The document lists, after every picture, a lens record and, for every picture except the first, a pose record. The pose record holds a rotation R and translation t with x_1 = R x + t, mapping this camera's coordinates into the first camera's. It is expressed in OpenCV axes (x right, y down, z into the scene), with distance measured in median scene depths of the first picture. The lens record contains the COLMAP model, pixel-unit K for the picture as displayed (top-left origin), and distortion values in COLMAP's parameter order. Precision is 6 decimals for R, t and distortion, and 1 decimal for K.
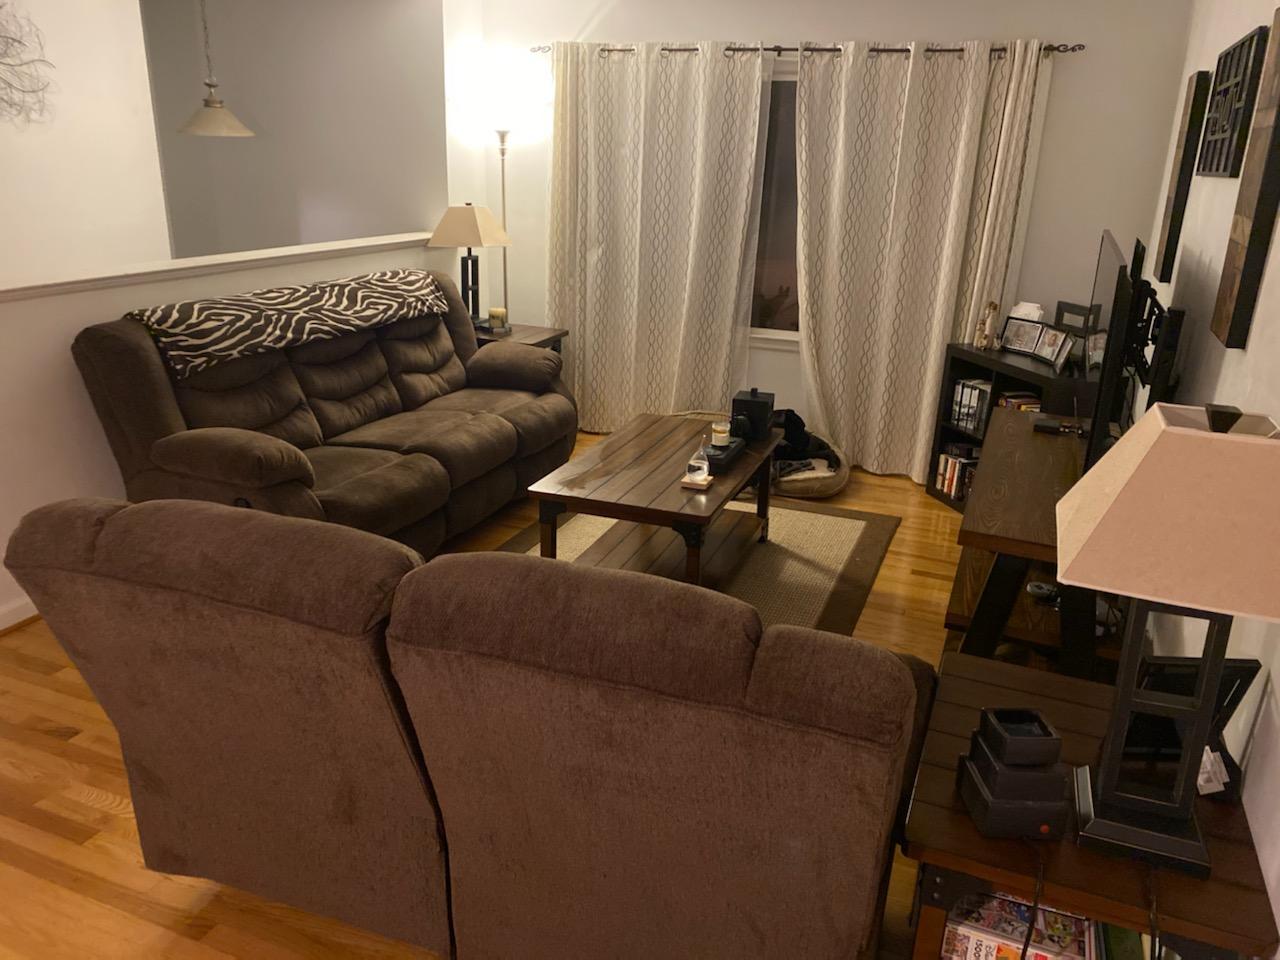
lens RADIAL K [[977.0, 0, 640.0], [0, 977.0, 480.0], [0, 0, 1]] dist [0.000622, -0.000499]
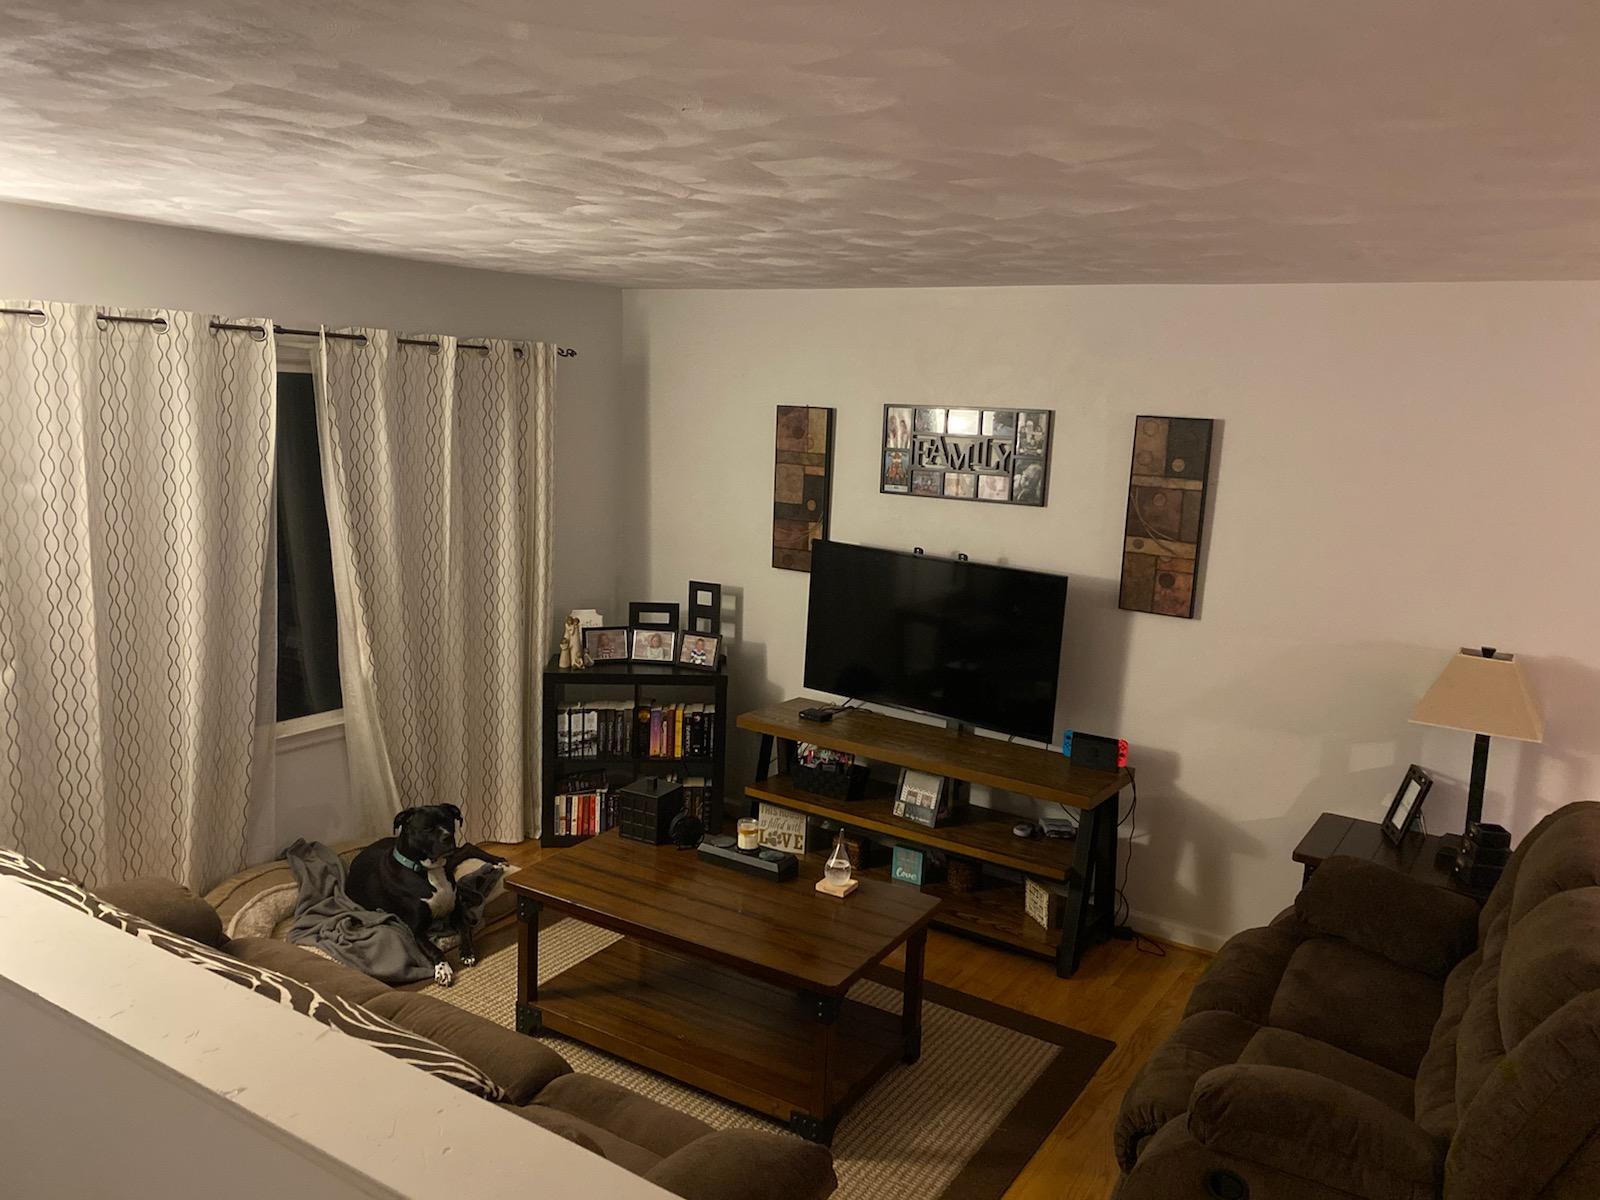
lens RADIAL K [[1221.2, 0, 800.0], [0, 1221.2, 600.0], [0, 0, 1]] dist [0.000622, -0.000499]
pose [[0.201631, -0.189299, 0.960995, -0.644221], [0.281000, 0.951081, 0.128388, -0.266211], [-0.938288, 0.244152, 0.244961, 0.488720]]
